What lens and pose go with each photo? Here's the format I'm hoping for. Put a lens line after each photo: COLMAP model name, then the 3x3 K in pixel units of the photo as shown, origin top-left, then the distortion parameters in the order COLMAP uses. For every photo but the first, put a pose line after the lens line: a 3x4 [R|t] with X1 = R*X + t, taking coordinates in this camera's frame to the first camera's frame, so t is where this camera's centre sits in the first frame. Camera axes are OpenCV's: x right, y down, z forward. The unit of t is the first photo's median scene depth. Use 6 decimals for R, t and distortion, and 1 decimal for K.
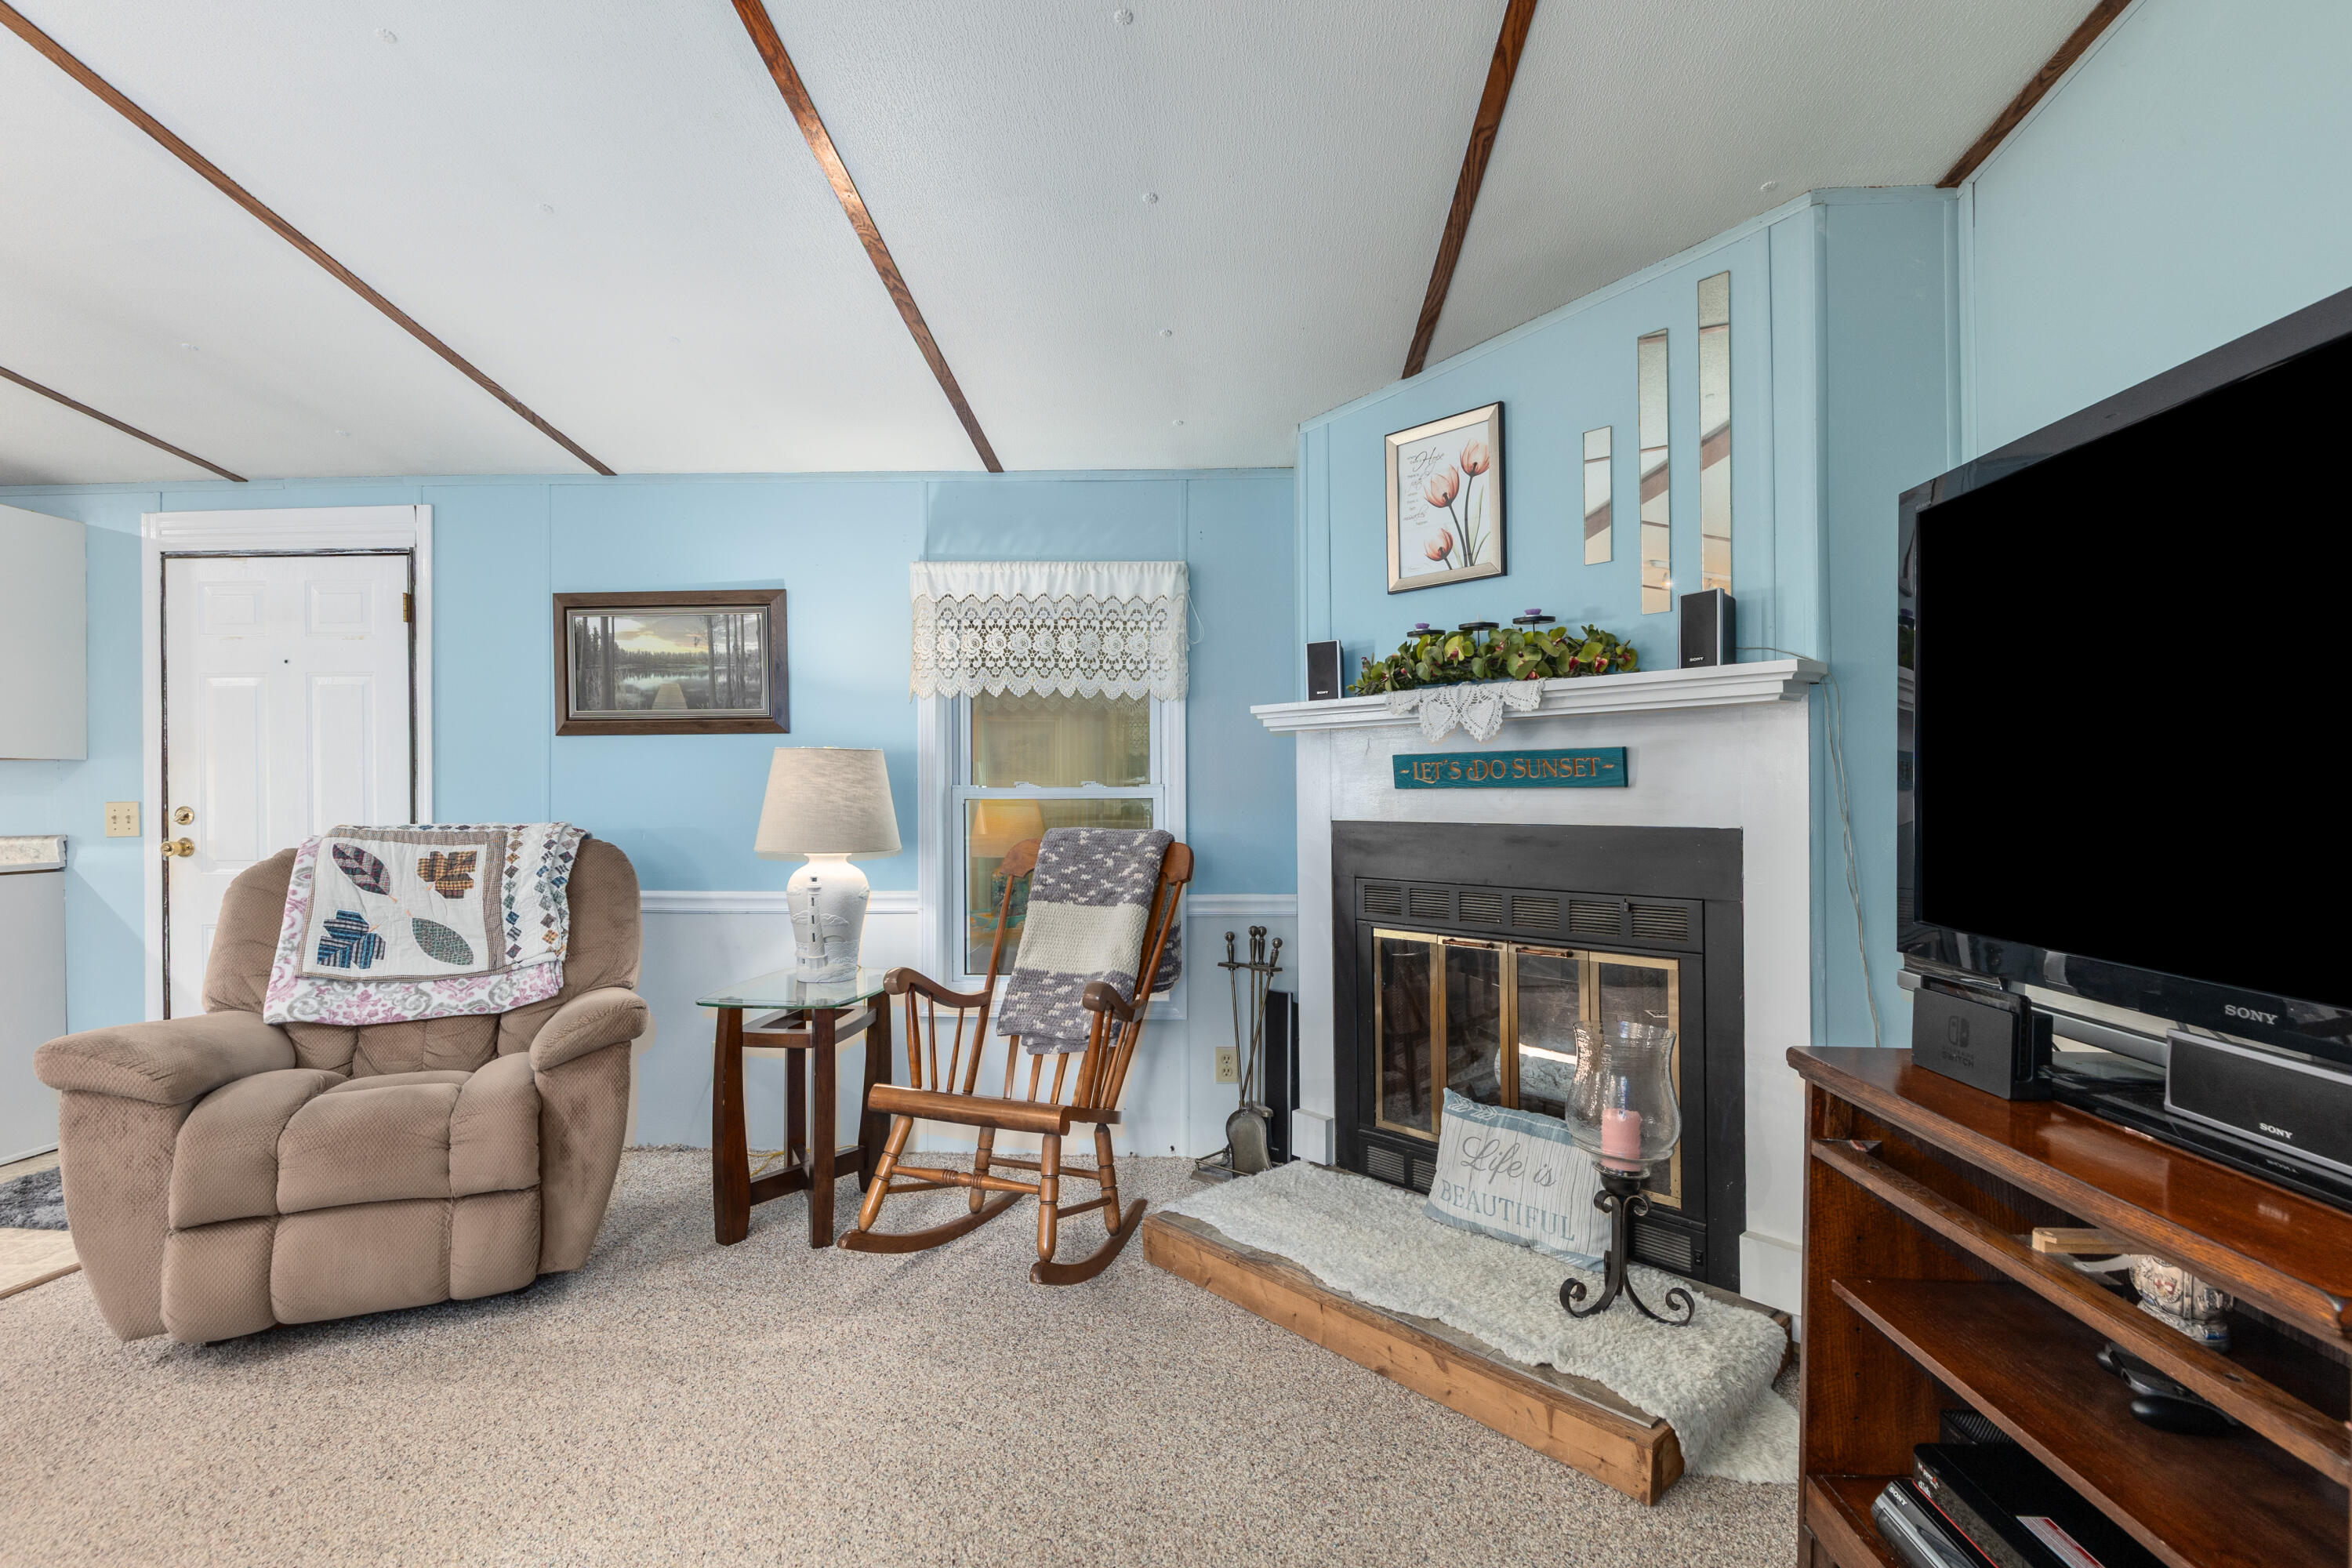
lens RADIAL K [[1072.5, 0, 1228.9], [0, 1072.5, 797.4], [0, 0, 1]] dist [0.000570, 0.000160]
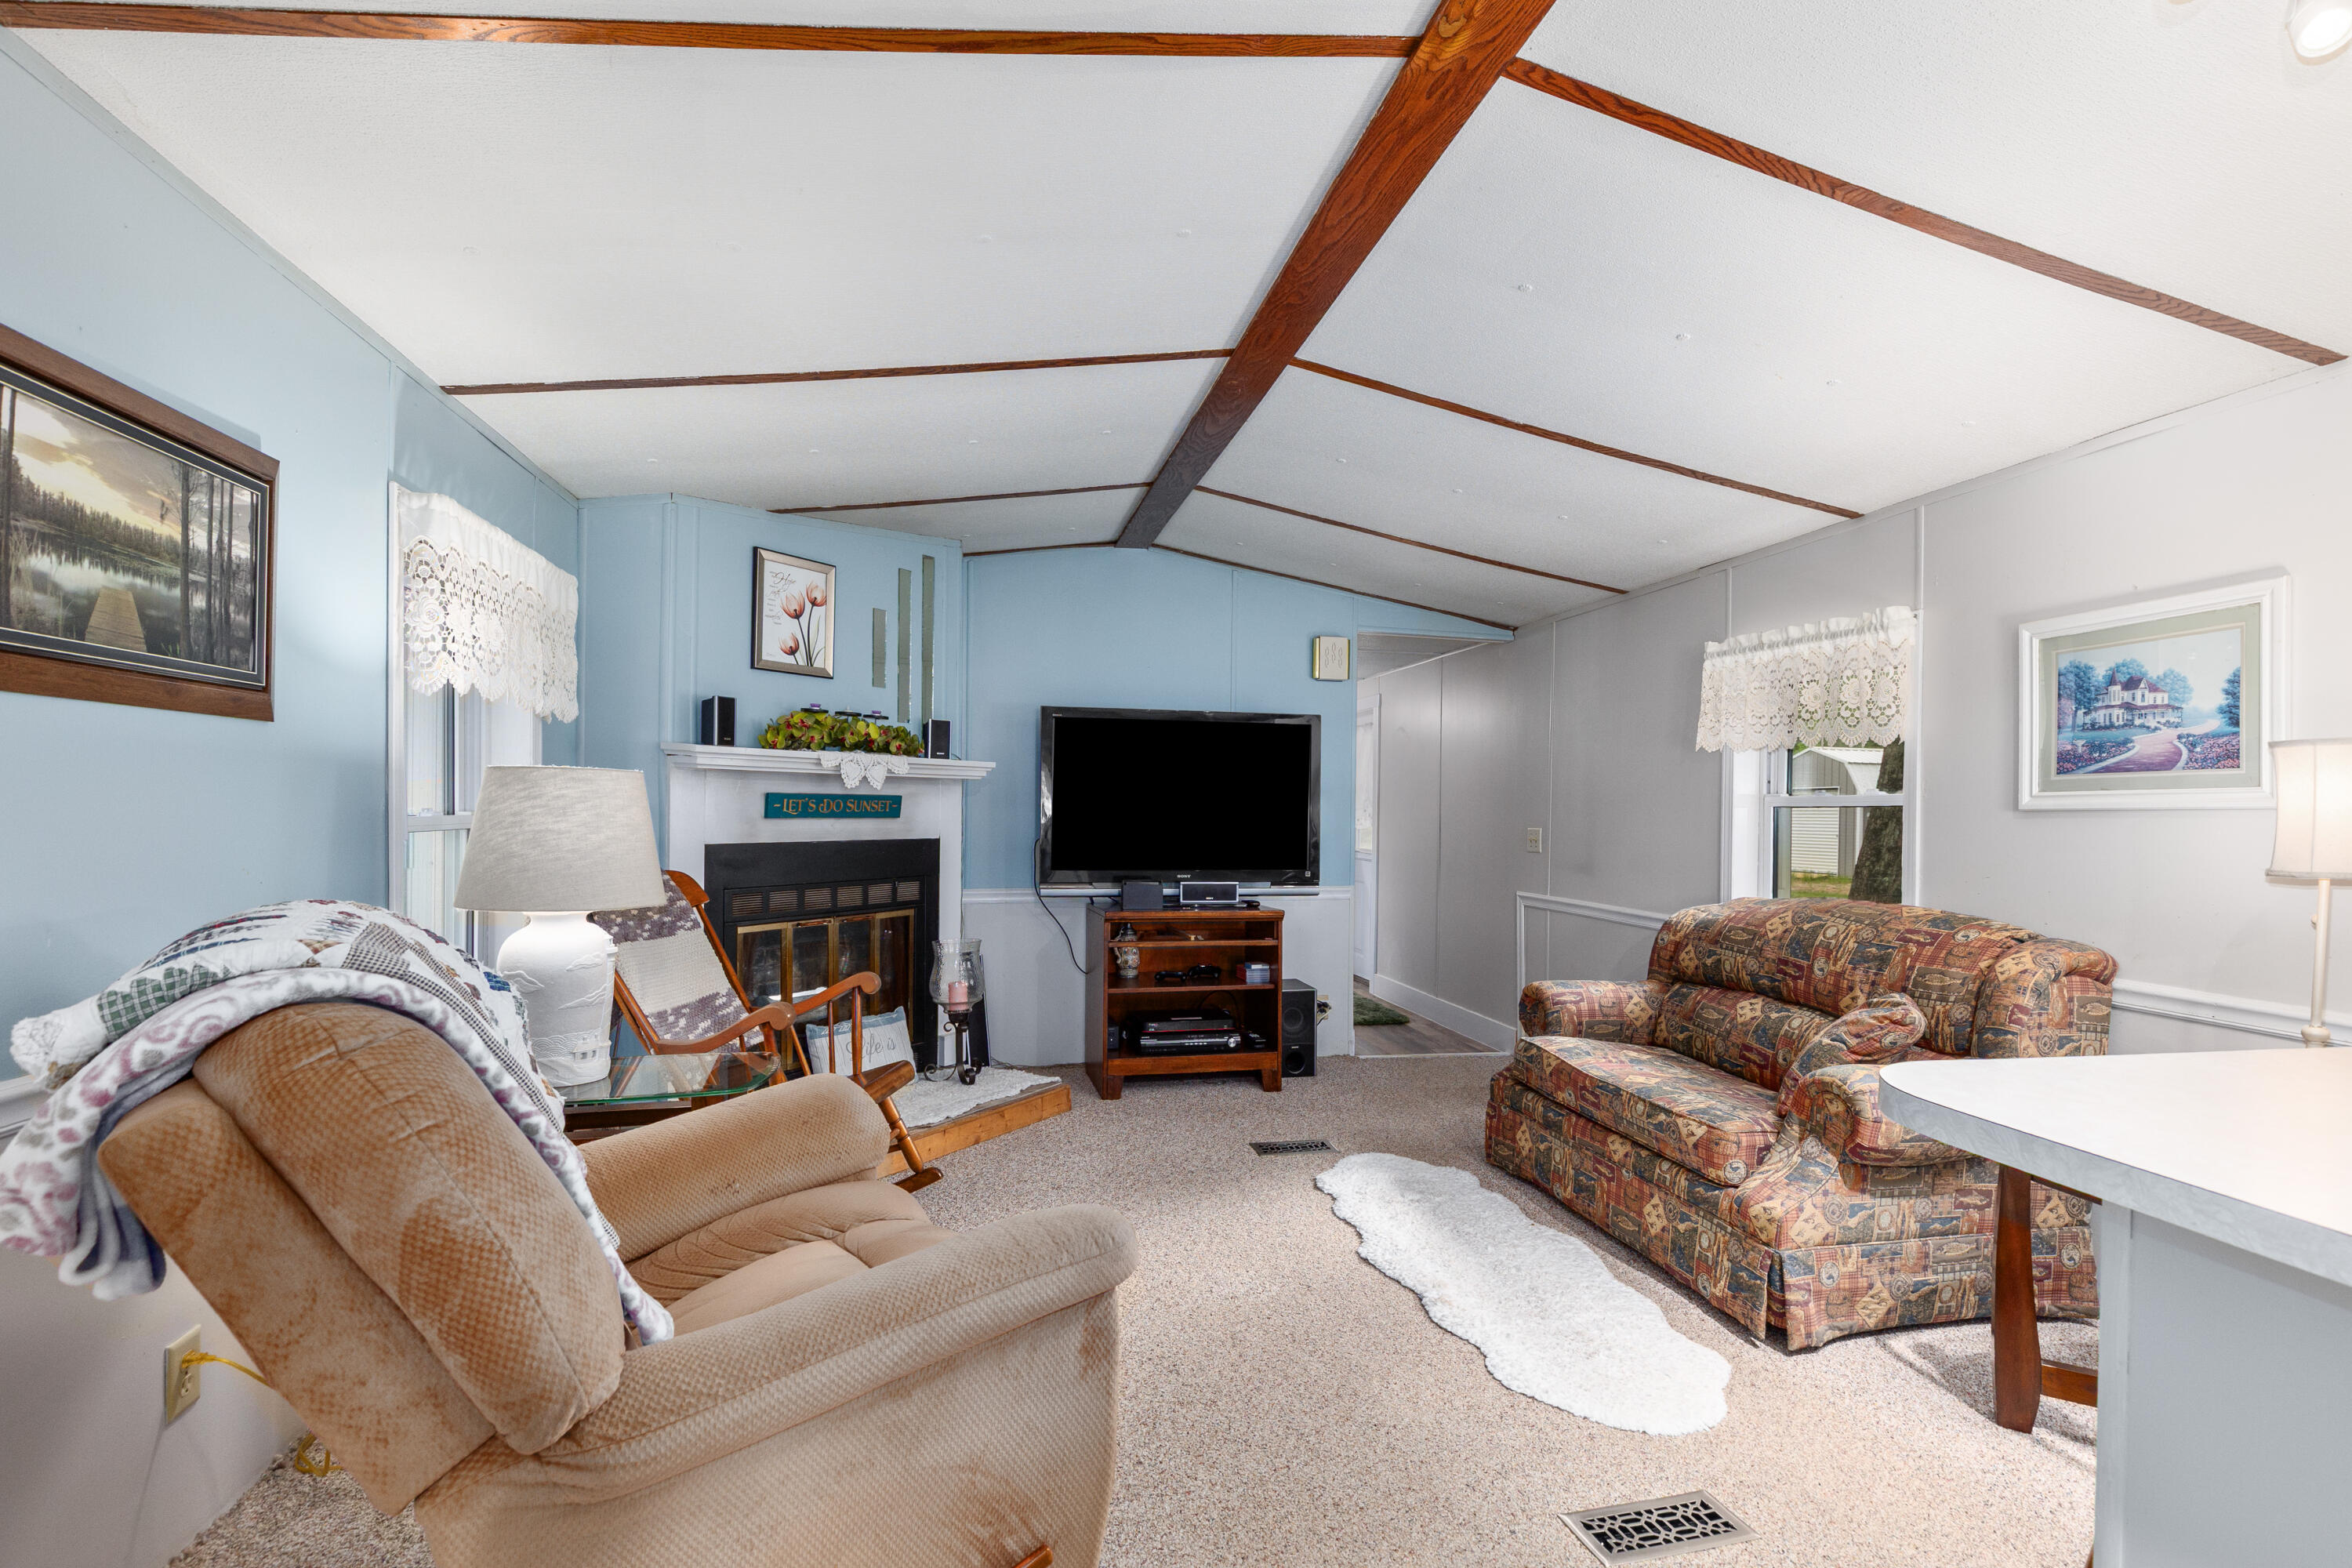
lens RADIAL K [[1072.5, 0, 1228.9], [0, 1072.5, 797.4], [0, 0, 1]] dist [0.000570, 0.000160]
pose [[-0.271414, 0.010386, 0.962407, -1.292653], [-0.005175, 0.999912, -0.012250, -0.020381], [-0.962449, -0.008305, -0.271337, 0.816462]]
